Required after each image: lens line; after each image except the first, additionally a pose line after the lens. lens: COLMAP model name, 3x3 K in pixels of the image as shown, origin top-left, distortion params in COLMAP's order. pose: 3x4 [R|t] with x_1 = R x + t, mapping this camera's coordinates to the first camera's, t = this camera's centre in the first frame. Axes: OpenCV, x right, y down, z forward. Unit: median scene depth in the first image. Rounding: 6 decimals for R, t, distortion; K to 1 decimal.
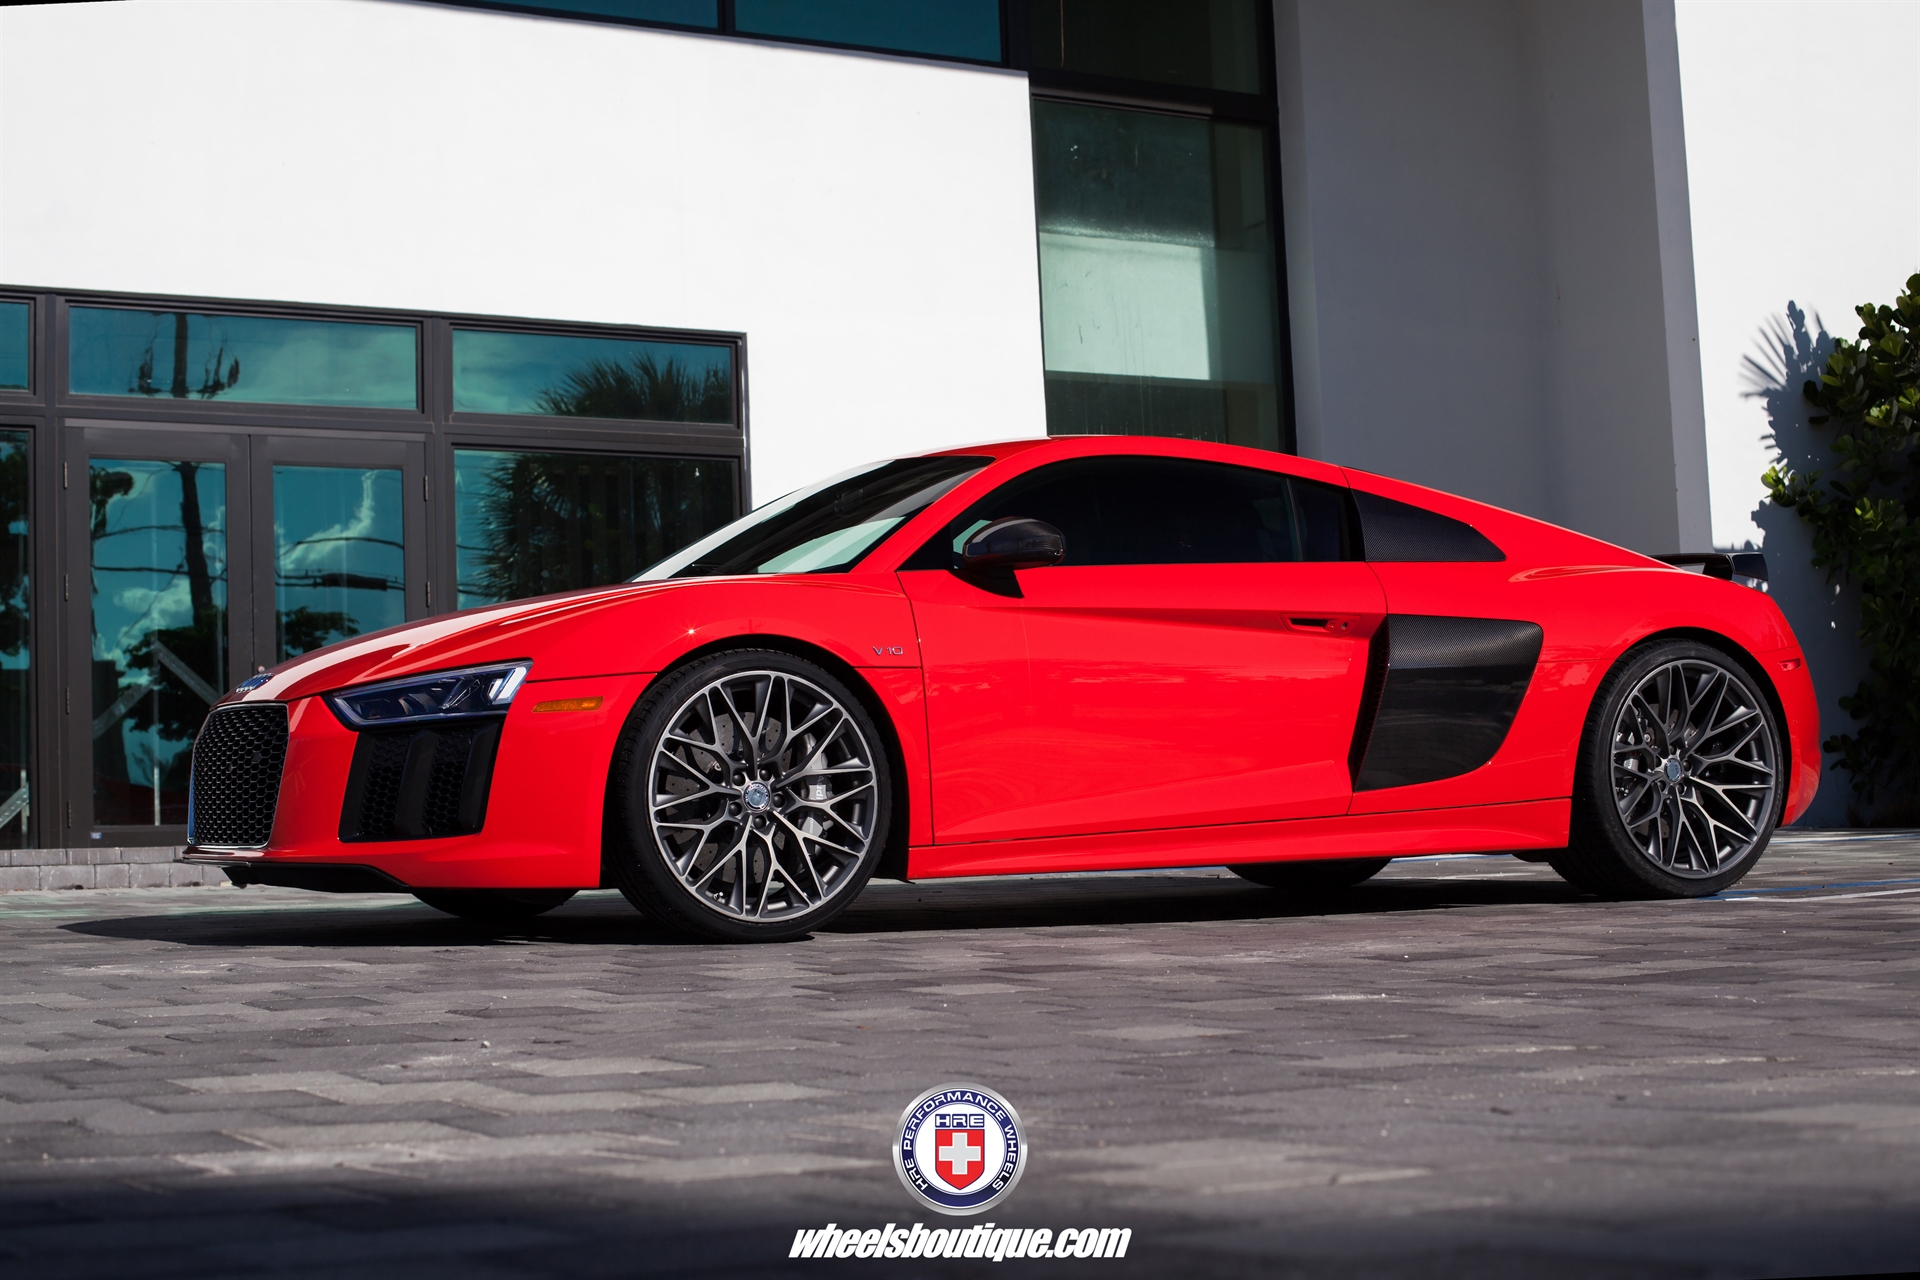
lens RADIAL K [[2555.4, 0, 960.0], [0, 2555.4, 640.0], [0, 0, 1]] dist [-0.026274, -0.019840]
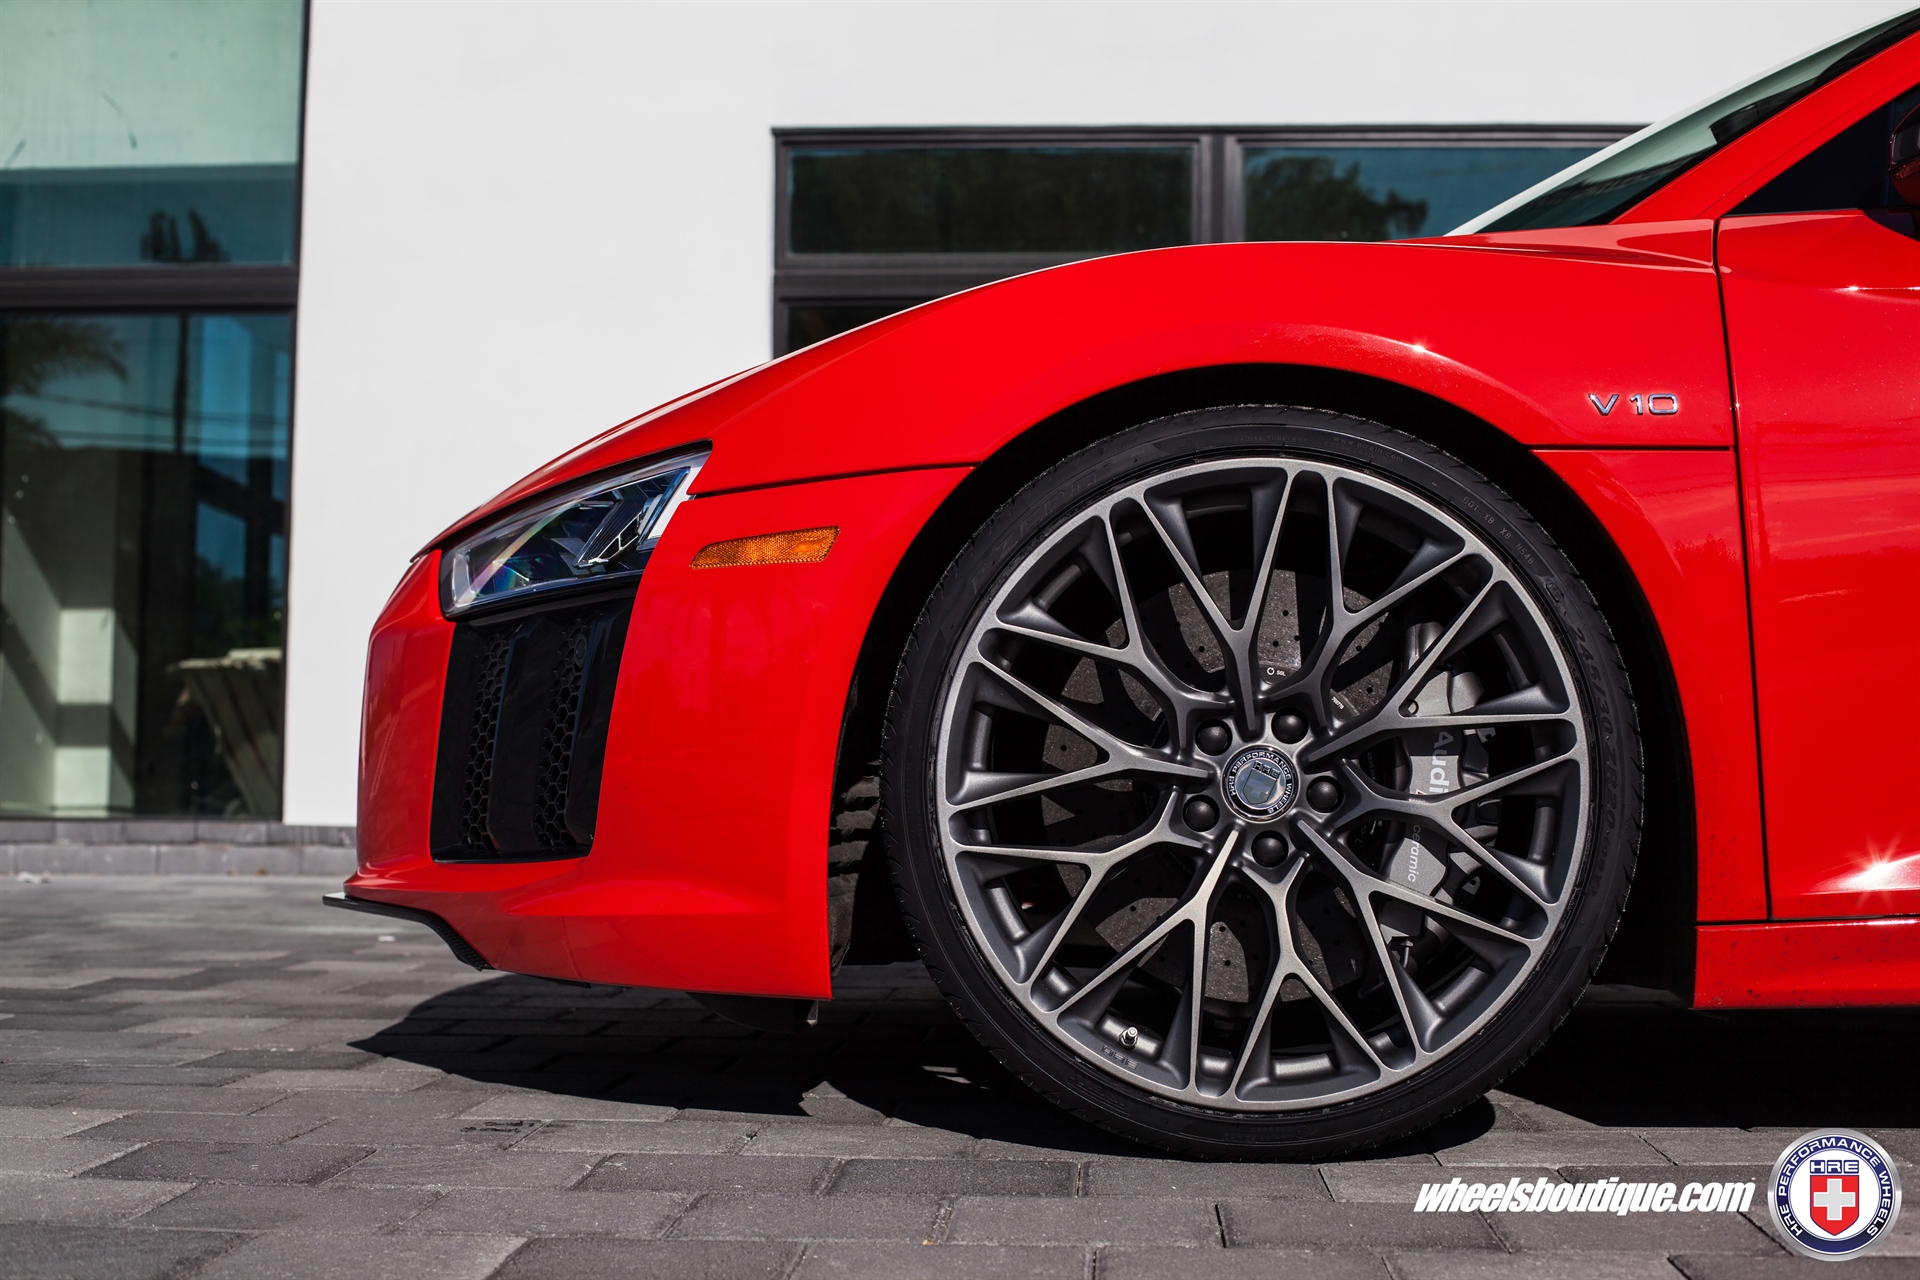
lens RADIAL K [[2555.4, 0, 960.0], [0, 2555.4, 640.0], [0, 0, 1]] dist [-0.026274, -0.019840]
pose [[0.853863, -0.000528, -0.520498, 0.084304], [0.011084, 0.999791, 0.017168, 0.032355], [0.520380, -0.020428, 0.853690, 0.642559]]
